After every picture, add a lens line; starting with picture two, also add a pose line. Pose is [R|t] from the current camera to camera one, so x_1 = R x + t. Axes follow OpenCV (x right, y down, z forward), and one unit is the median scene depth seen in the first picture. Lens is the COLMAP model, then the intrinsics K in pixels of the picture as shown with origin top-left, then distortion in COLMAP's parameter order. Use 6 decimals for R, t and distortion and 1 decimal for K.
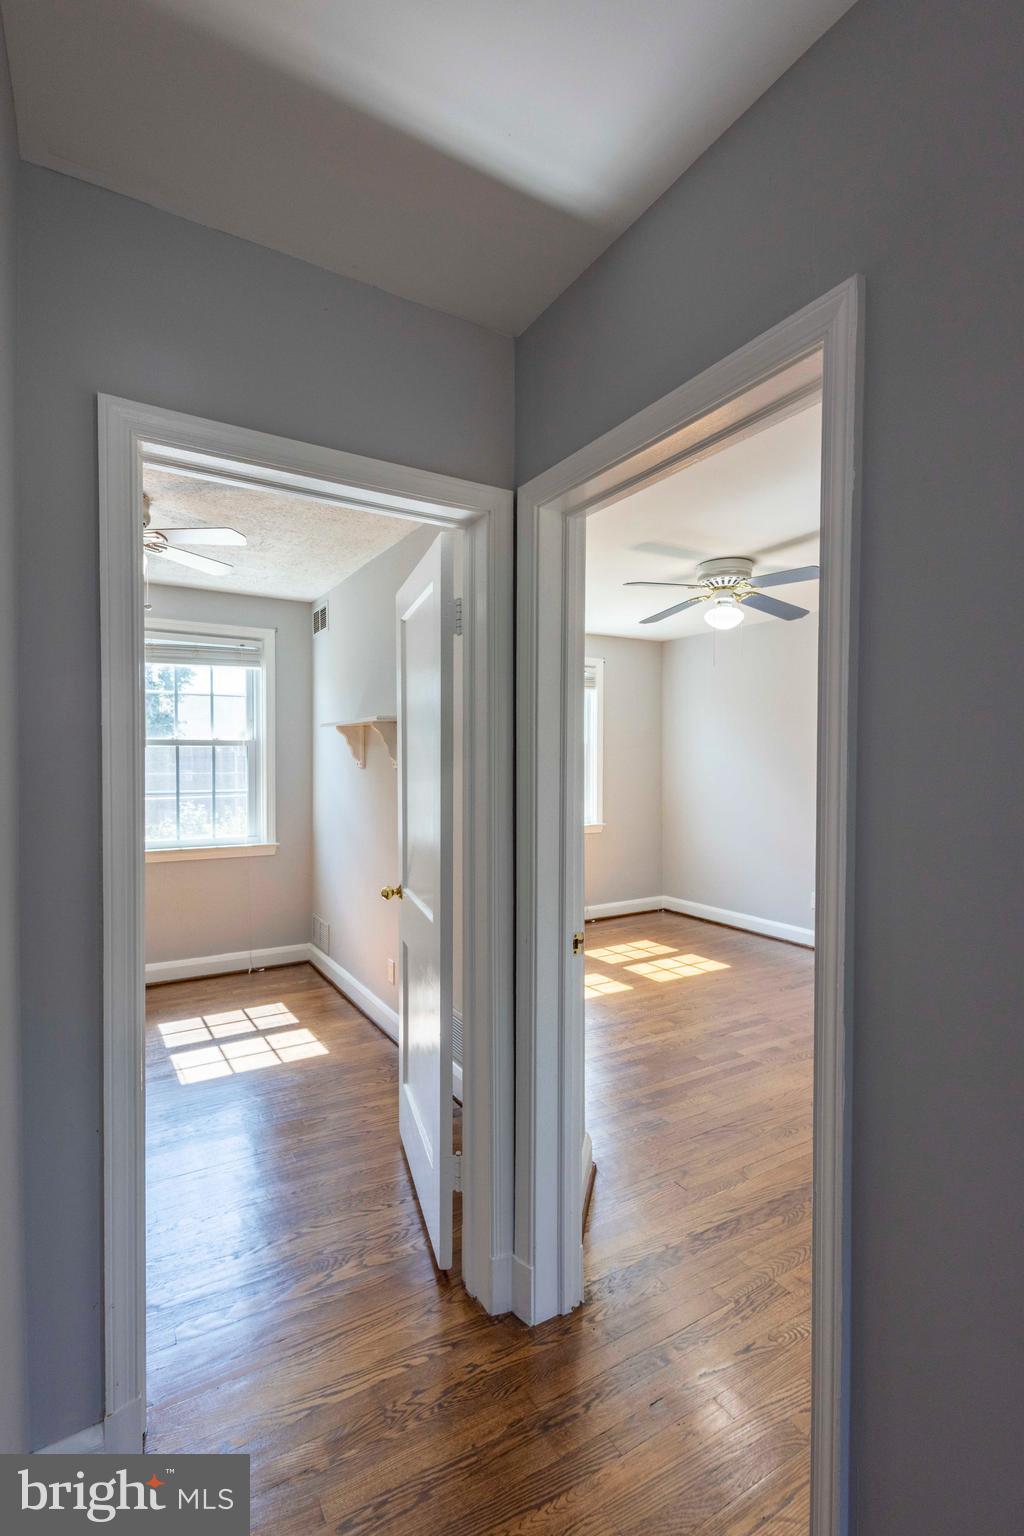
lens RADIAL K [[728.7, 0, 512.0], [0, 728.7, 768.0], [0, 0, 1]] dist [0.001776, -0.000187]
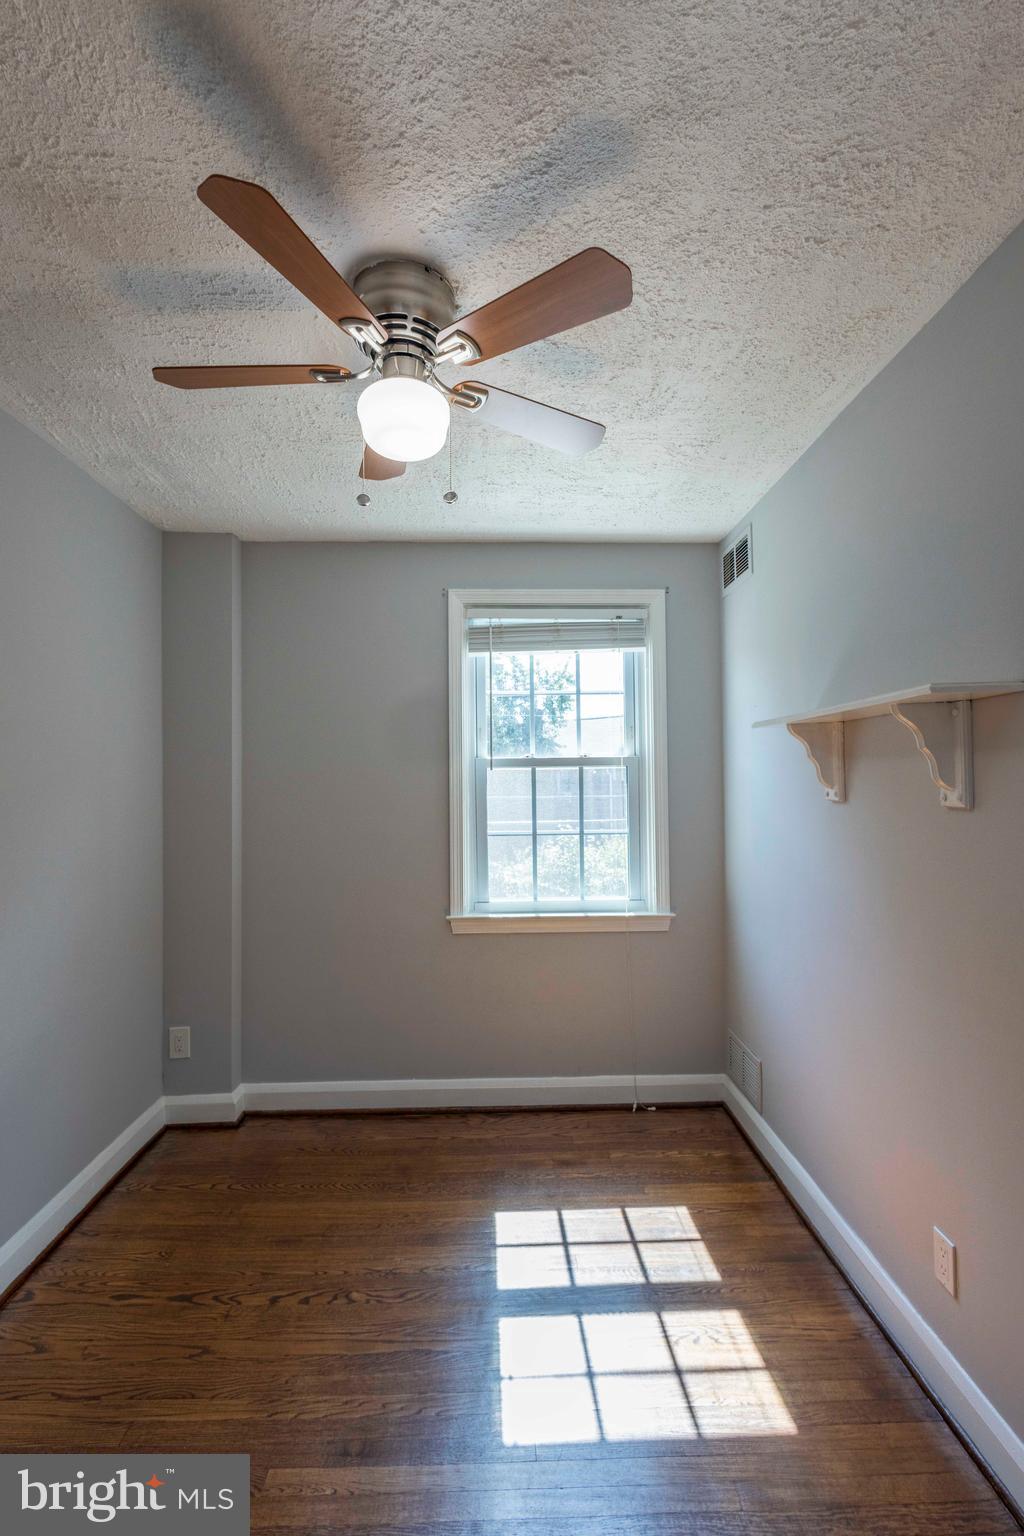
lens RADIAL K [[728.7, 0, 512.0], [0, 728.7, 768.0], [0, 0, 1]] dist [0.001776, -0.000187]
pose [[0.873303, -0.018062, -0.486843, -0.130488], [0.005472, 0.999613, -0.027271, -0.010128], [0.487147, 0.021152, 0.873064, 0.366468]]
